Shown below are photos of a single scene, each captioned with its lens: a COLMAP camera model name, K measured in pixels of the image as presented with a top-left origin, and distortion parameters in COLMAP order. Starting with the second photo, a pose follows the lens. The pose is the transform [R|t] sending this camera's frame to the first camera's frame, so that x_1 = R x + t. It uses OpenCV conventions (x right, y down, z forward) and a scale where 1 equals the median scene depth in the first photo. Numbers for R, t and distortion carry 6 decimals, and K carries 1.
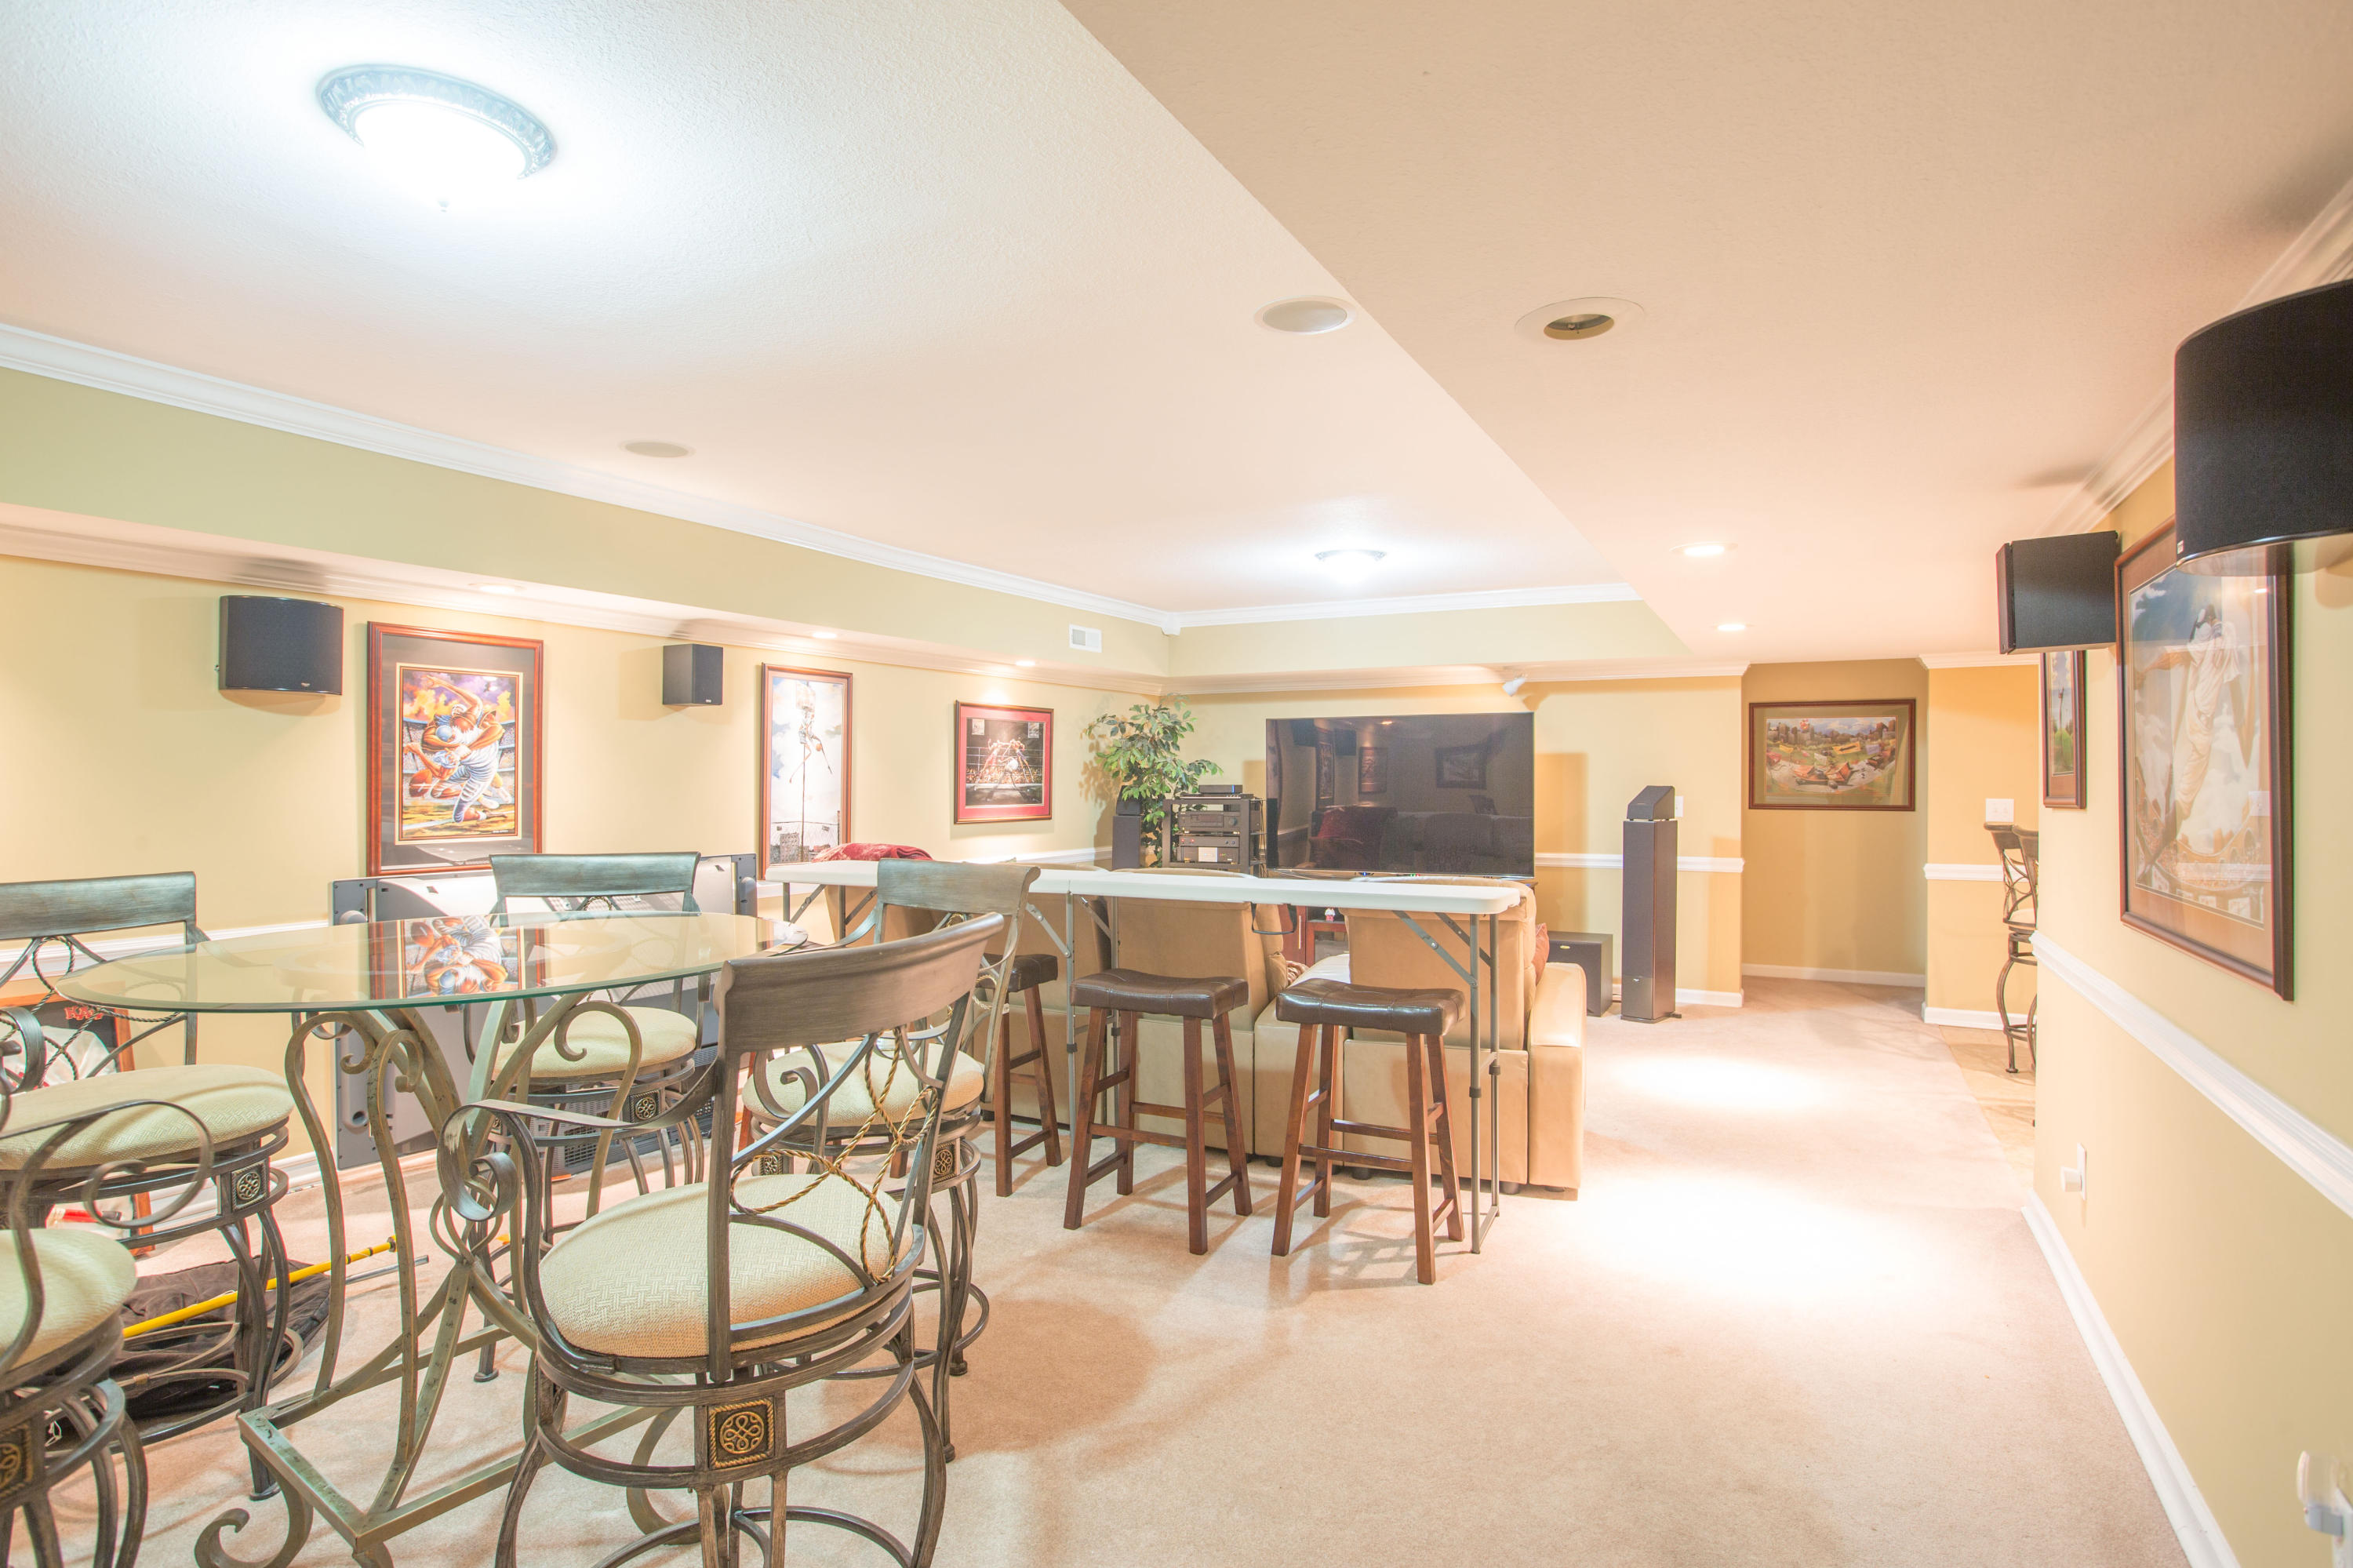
lens RADIAL K [[1199.4, 0, 1179.9], [0, 1199.4, 778.6], [0, 0, 1]] dist [0.000744, 0.000588]
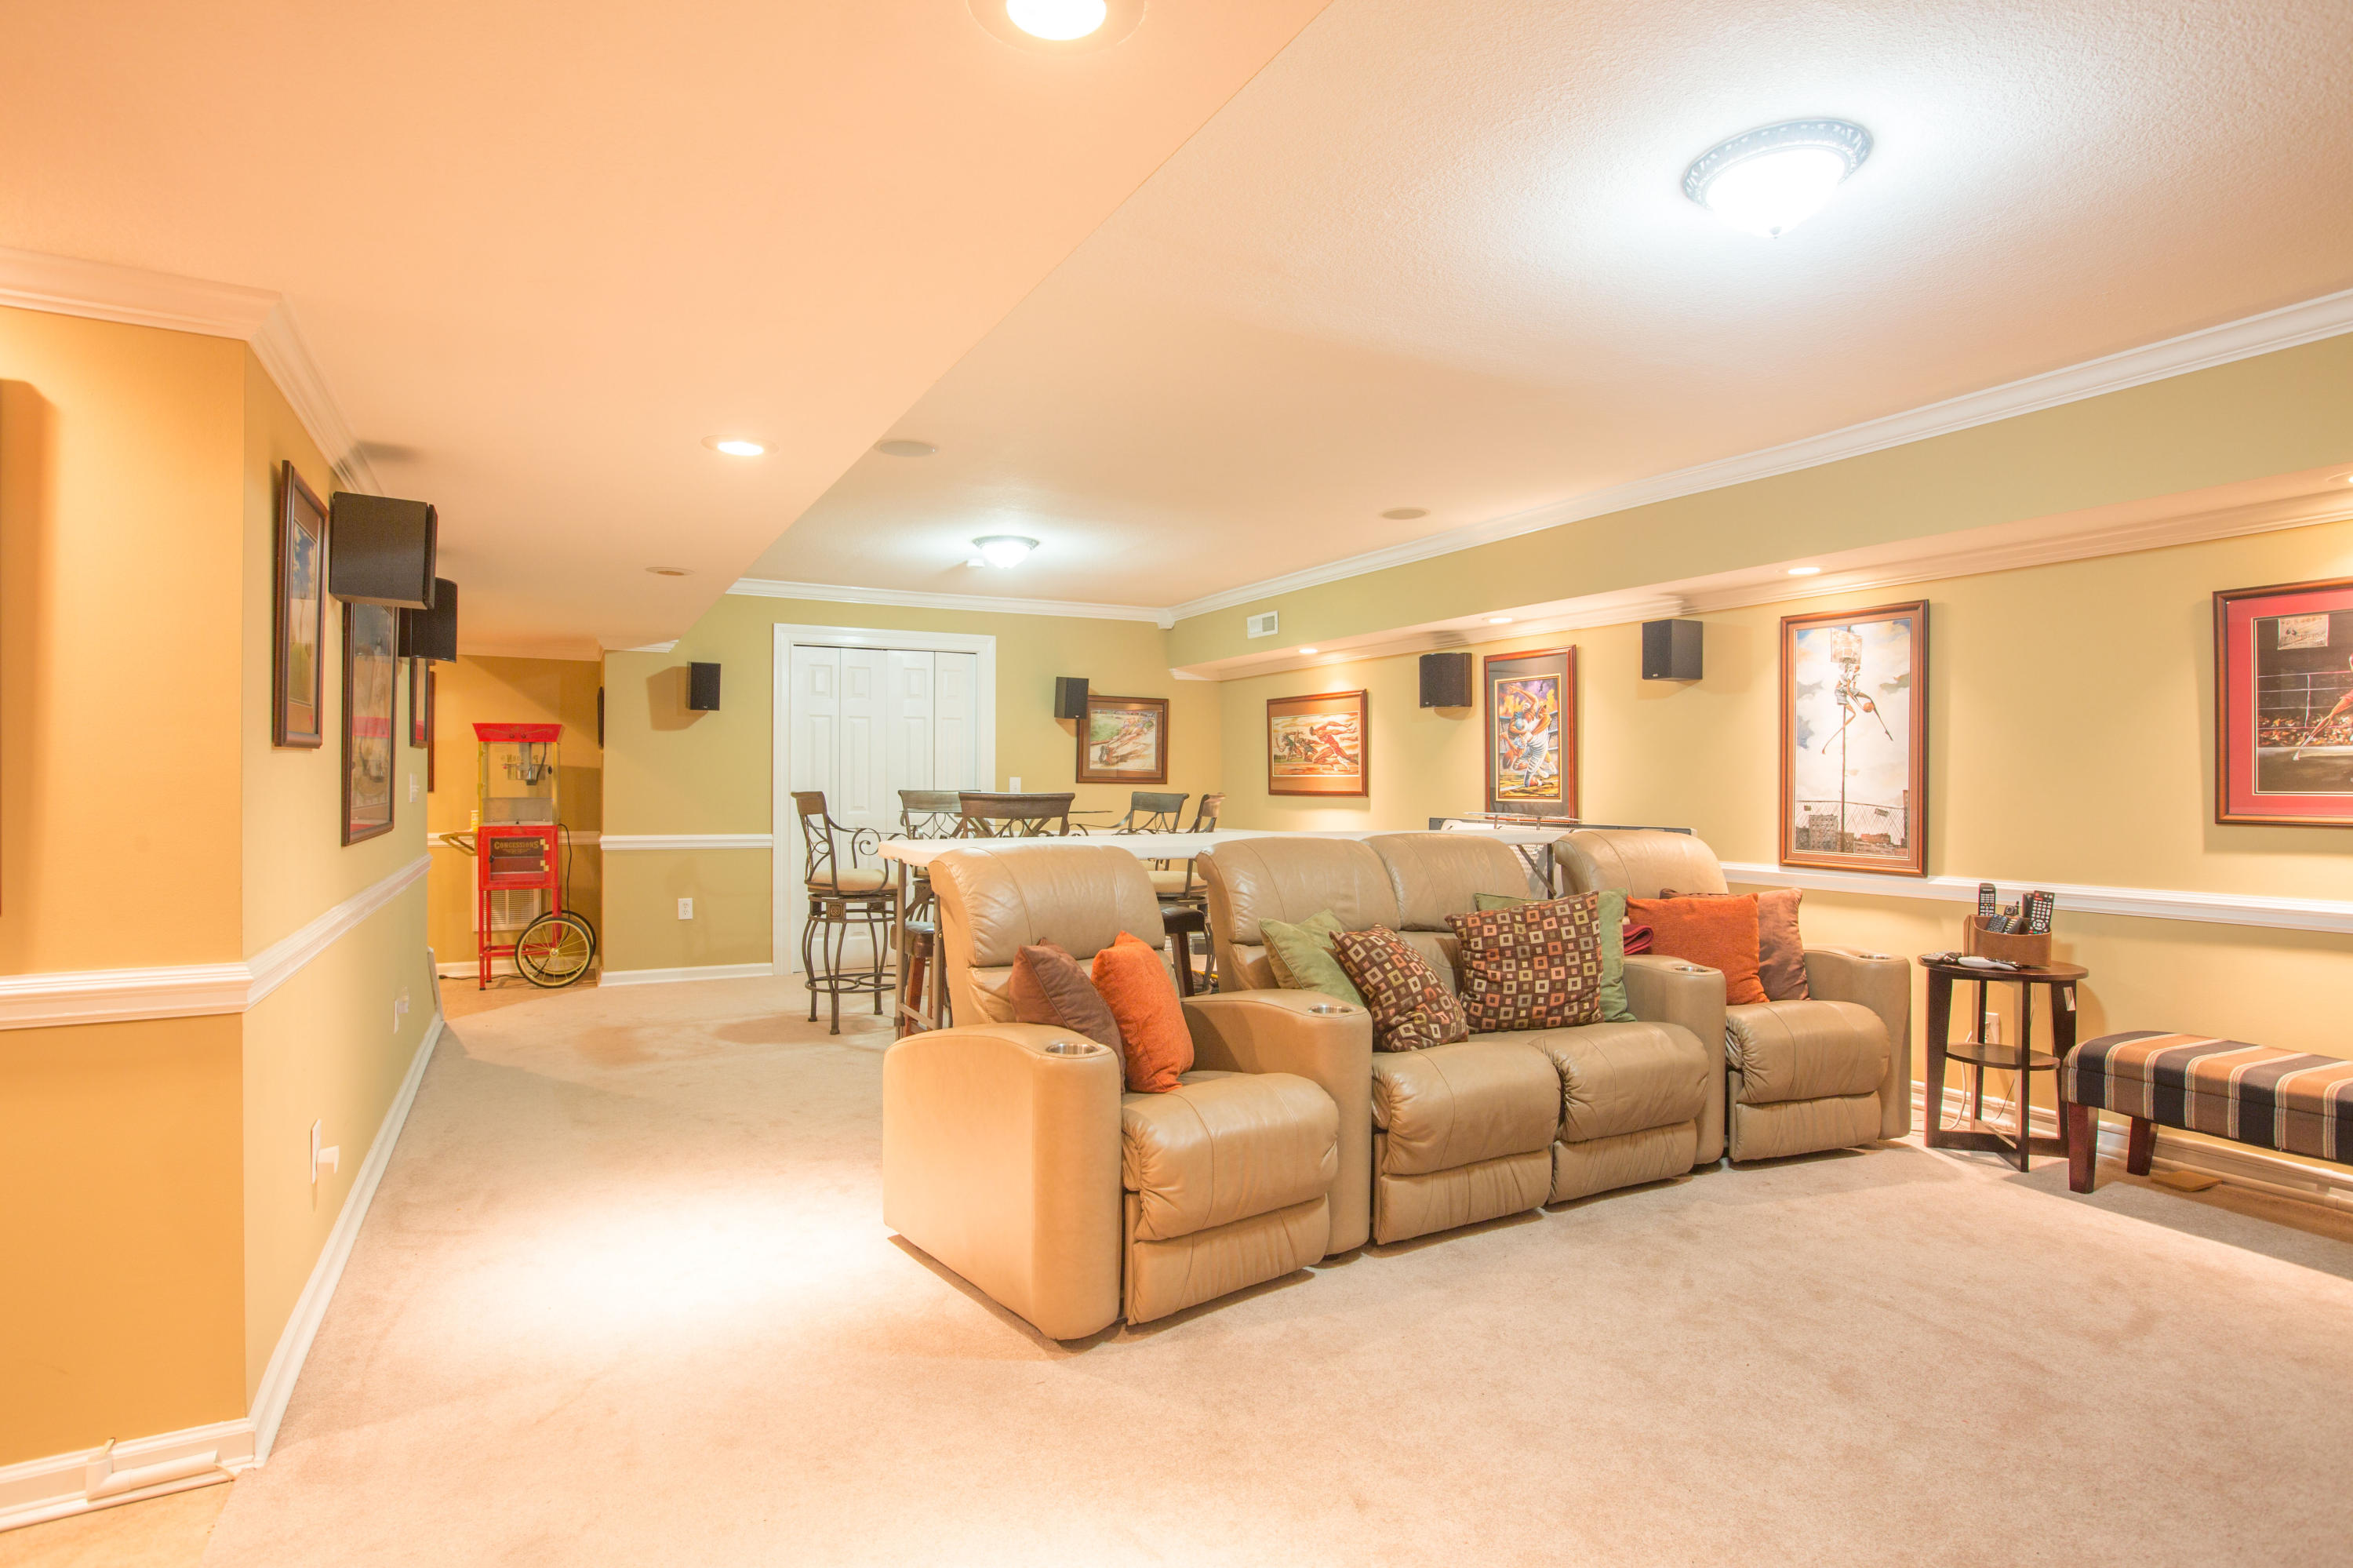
lens RADIAL K [[1199.4, 0, 1173.4], [0, 1199.4, 779.7], [0, 0, 1]] dist [0.000744, 0.000588]
pose [[-0.529221, 0.001477, -0.848483, 0.613773], [0.002451, 0.999997, 0.000212, 0.020084], [0.848480, -0.001968, -0.529223, 1.060713]]
